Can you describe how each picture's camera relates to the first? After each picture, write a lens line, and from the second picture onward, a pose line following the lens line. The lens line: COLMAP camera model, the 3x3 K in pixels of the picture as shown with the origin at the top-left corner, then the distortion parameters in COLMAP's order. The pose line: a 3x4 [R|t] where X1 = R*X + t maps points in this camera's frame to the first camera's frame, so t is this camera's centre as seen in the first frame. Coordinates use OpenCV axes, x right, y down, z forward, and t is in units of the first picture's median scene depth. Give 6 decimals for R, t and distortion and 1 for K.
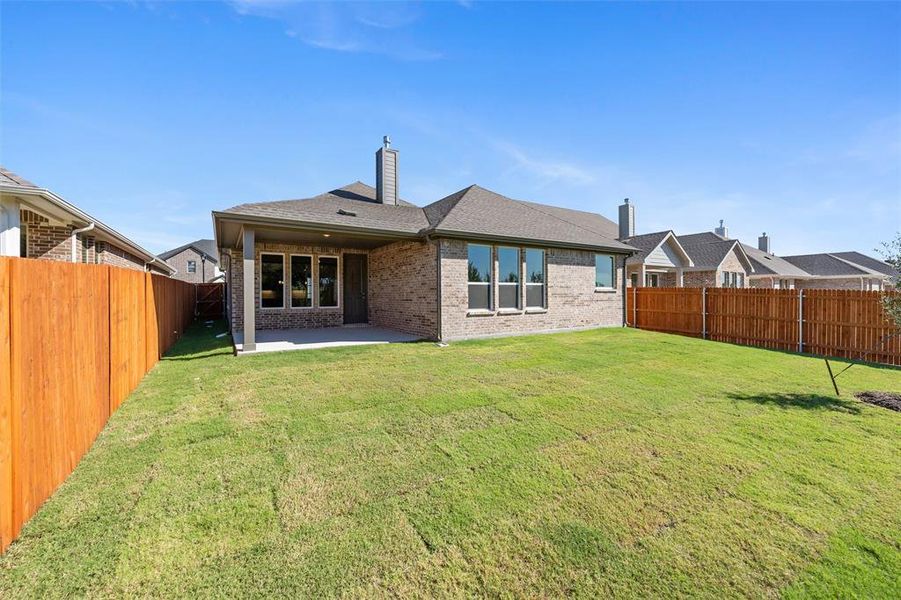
lens RADIAL K [[369.9, 0, 449.4], [0, 369.9, 298.9], [0, 0, 1]] dist [0.000103, -0.000037]
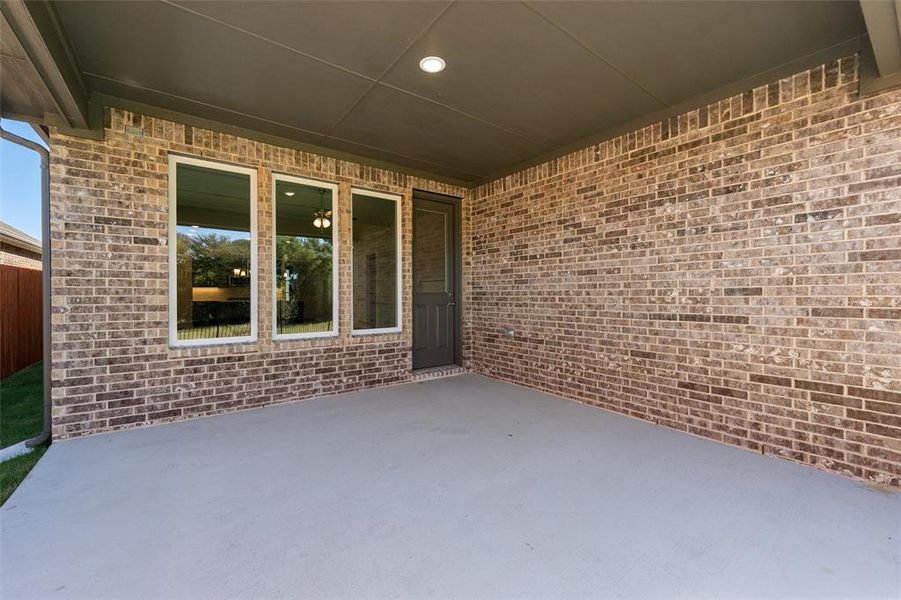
lens RADIAL K [[369.9, 0, 450.6], [0, 369.9, 298.1], [0, 0, 1]] dist [0.000103, -0.000037]
pose [[0.992995, 0.000800, 0.118153, -0.222447], [-0.000663, 0.999999, -0.001201, -0.007184], [-0.118154, 0.001114, 0.992995, 0.466675]]
